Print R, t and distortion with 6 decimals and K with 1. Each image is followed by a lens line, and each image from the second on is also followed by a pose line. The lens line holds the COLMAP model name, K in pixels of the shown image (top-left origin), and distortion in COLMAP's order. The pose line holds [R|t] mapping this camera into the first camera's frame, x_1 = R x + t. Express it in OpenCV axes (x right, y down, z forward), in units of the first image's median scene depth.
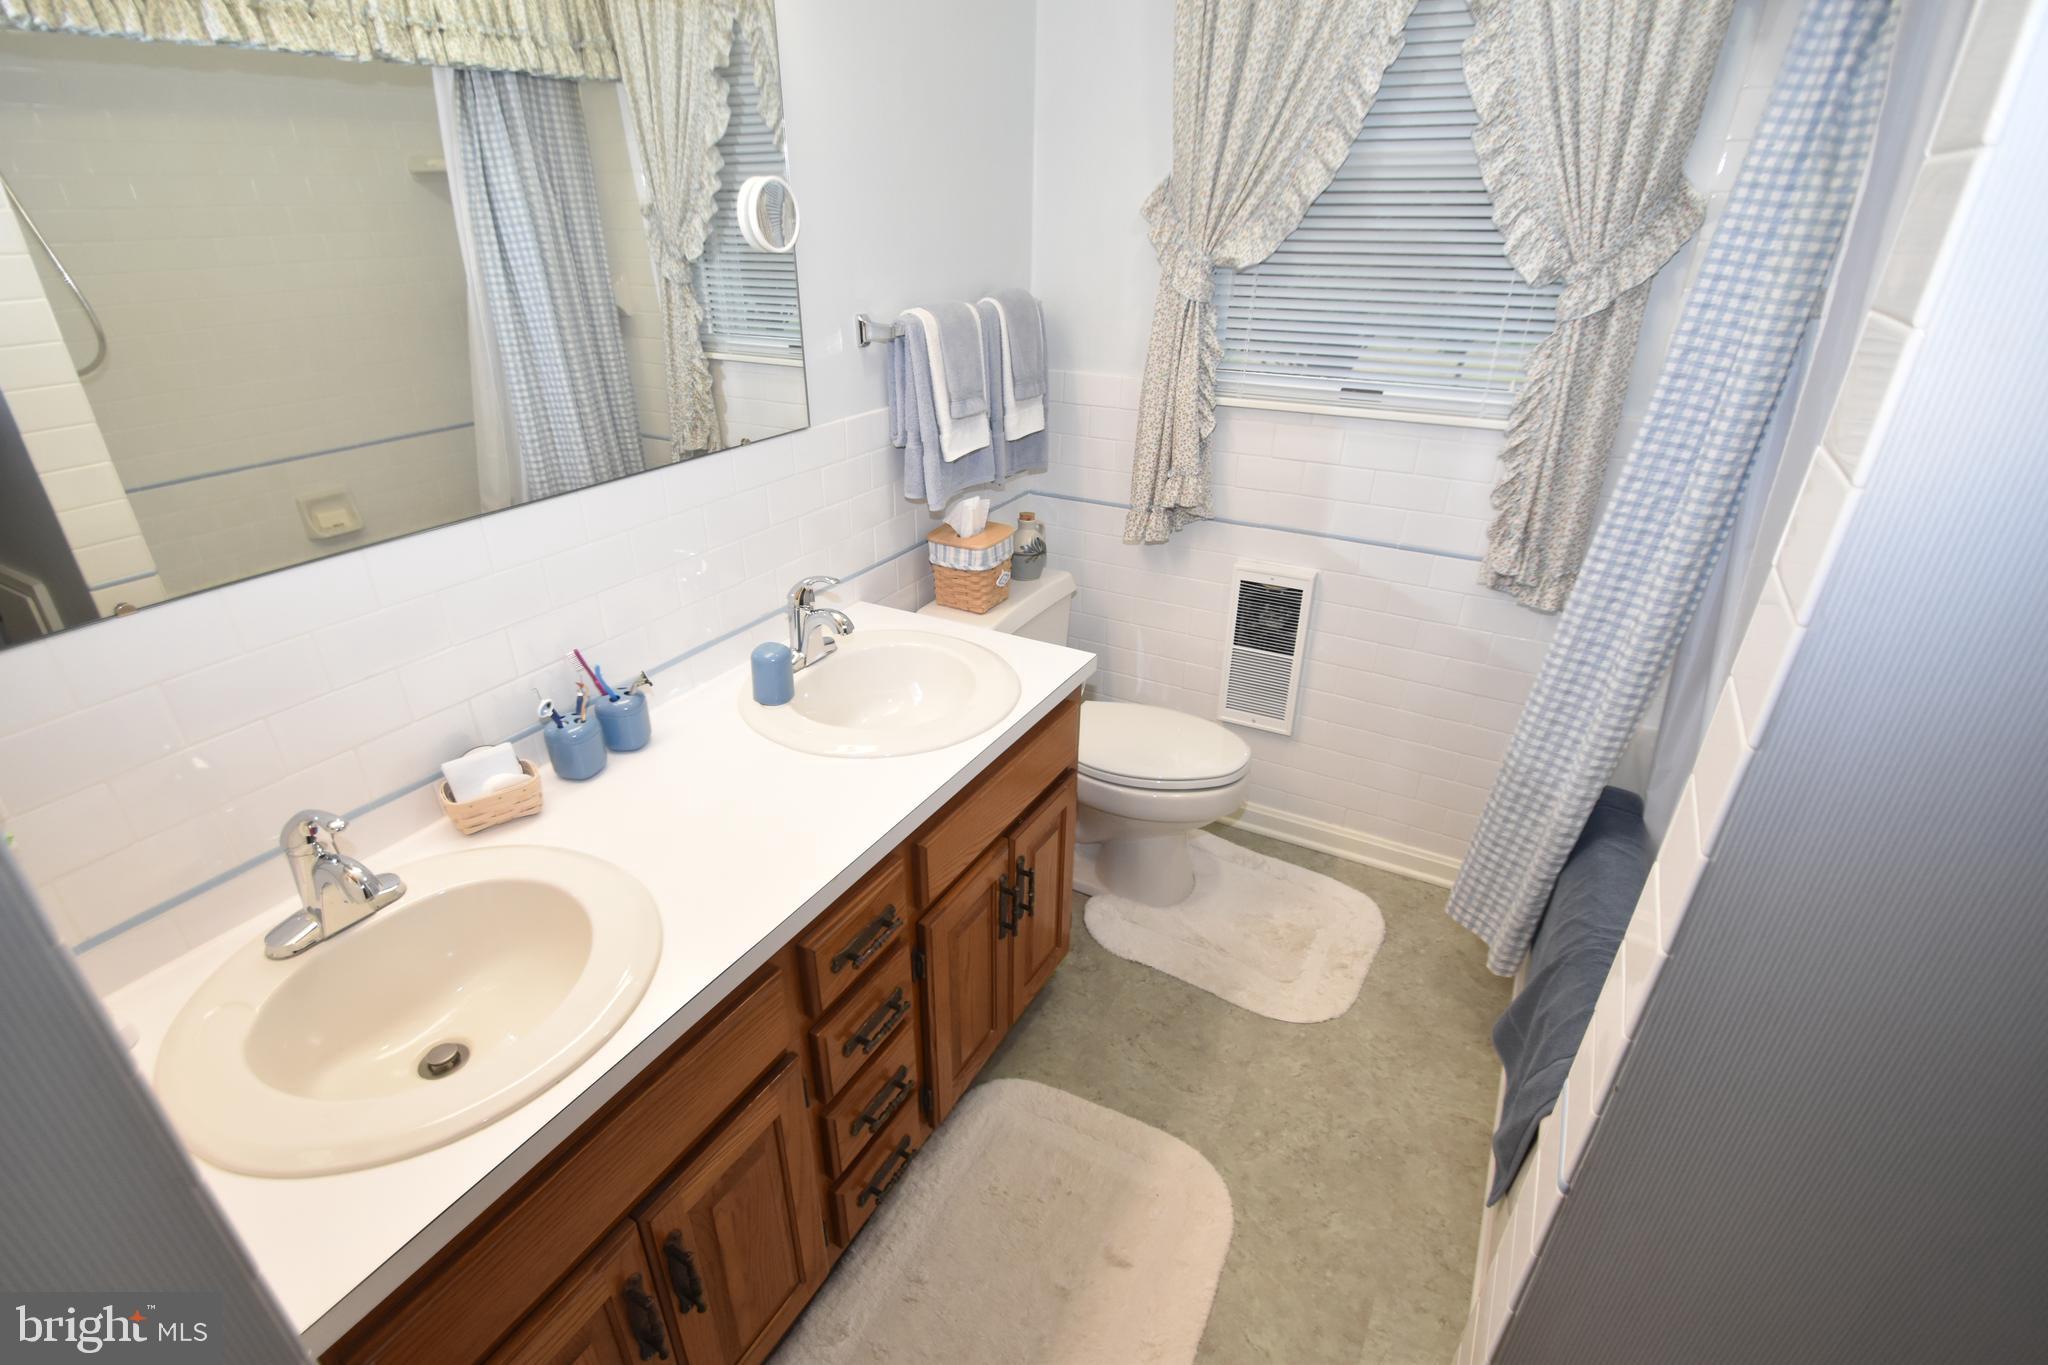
lens RADIAL K [[951.0, 0, 964.6], [0, 951.0, 718.4], [0, 0, 1]] dist [-0.000252, -0.012095]
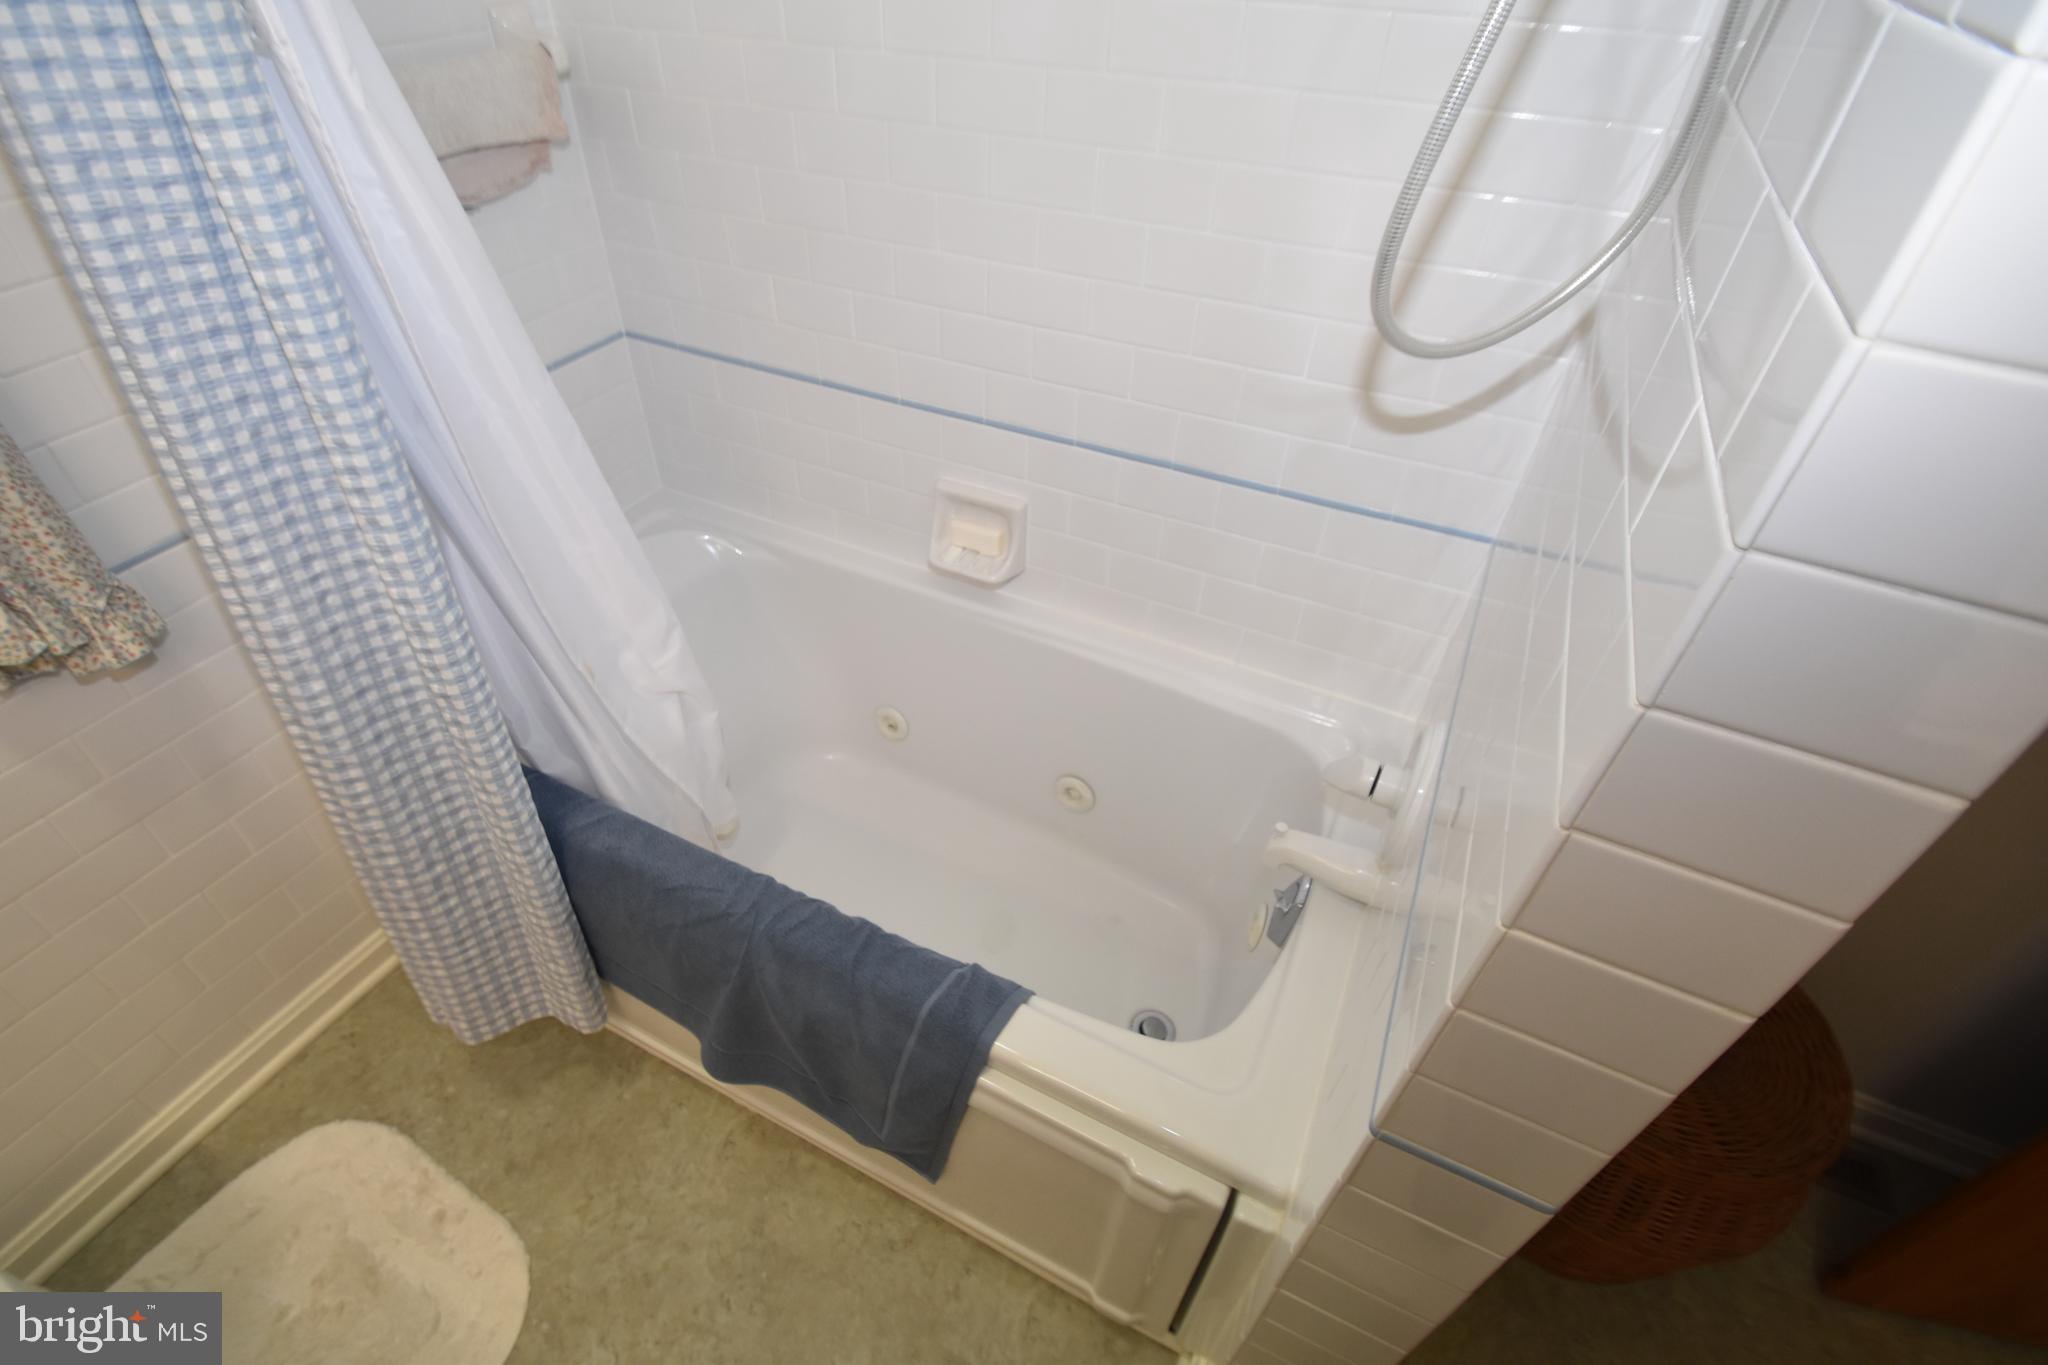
lens RADIAL K [[951.0, 0, 992.9], [0, 951.0, 707.2], [0, 0, 1]] dist [-0.000252, -0.012095]
pose [[-0.062459, -0.652663, 0.755069, 0.140955], [0.462398, 0.651528, 0.601414, -0.220420], [-0.884470, 0.386706, 0.261097, 0.446297]]
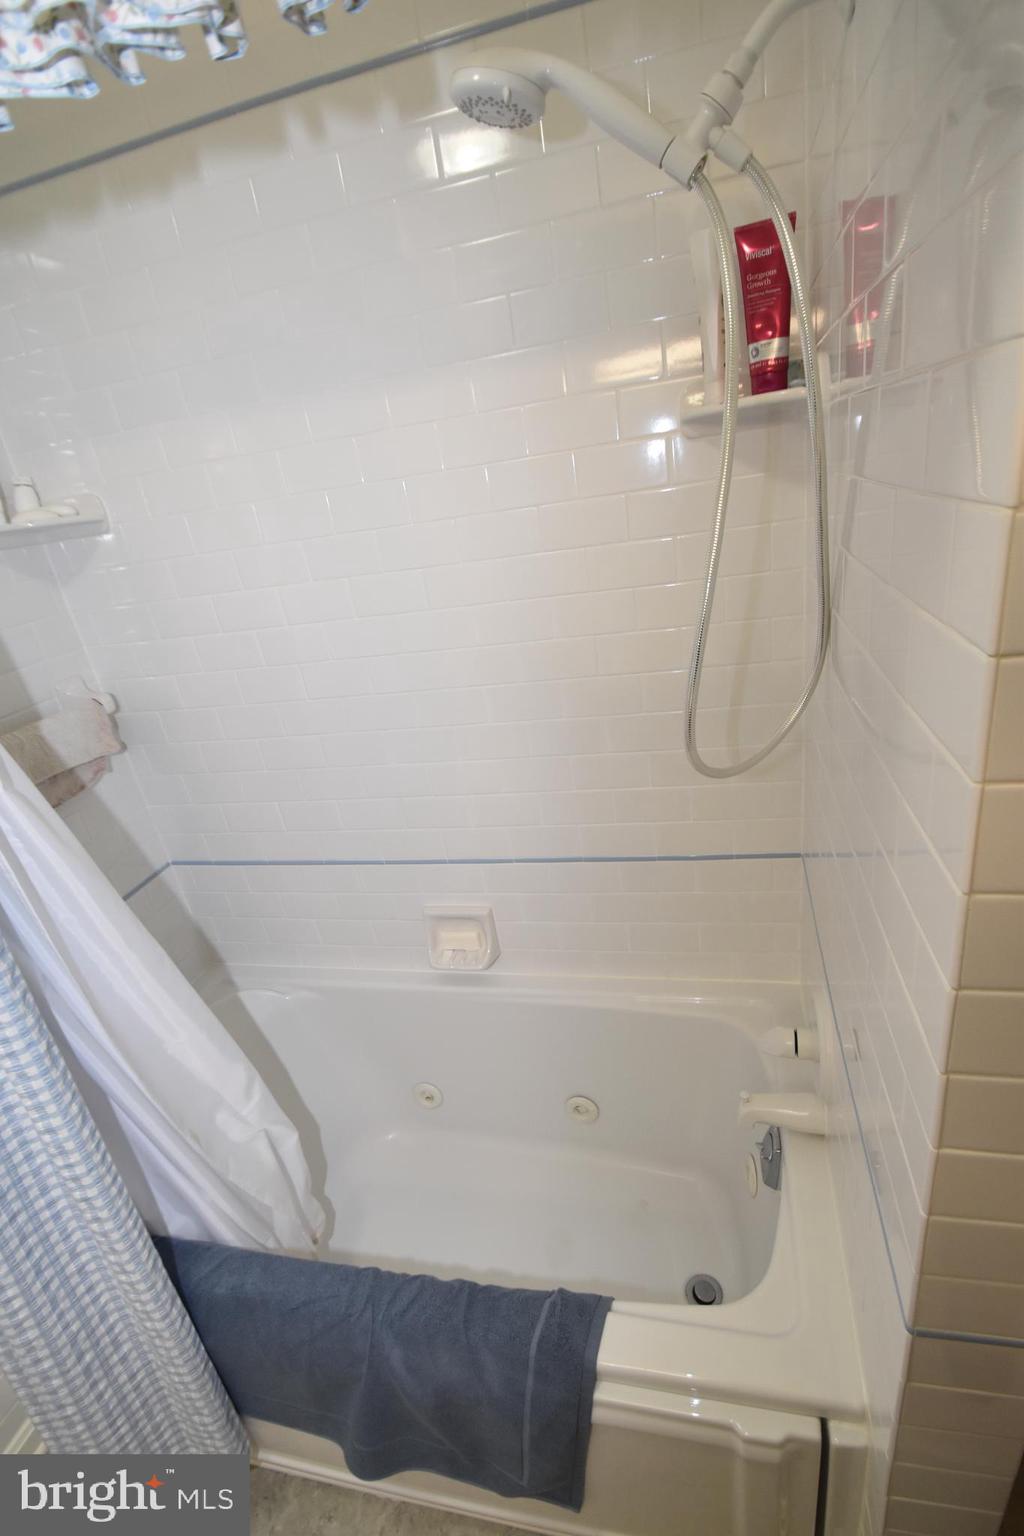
lens RADIAL K [[713.3, 0, 537.1], [0, 713.3, 794.6], [0, 0, 1]] dist [-0.000252, -0.012095]
pose [[-0.303437, -0.333647, 0.892528, 0.130235], [0.580223, 0.678305, 0.450826, -0.279043], [-0.755823, 0.654662, -0.012233, 0.444870]]
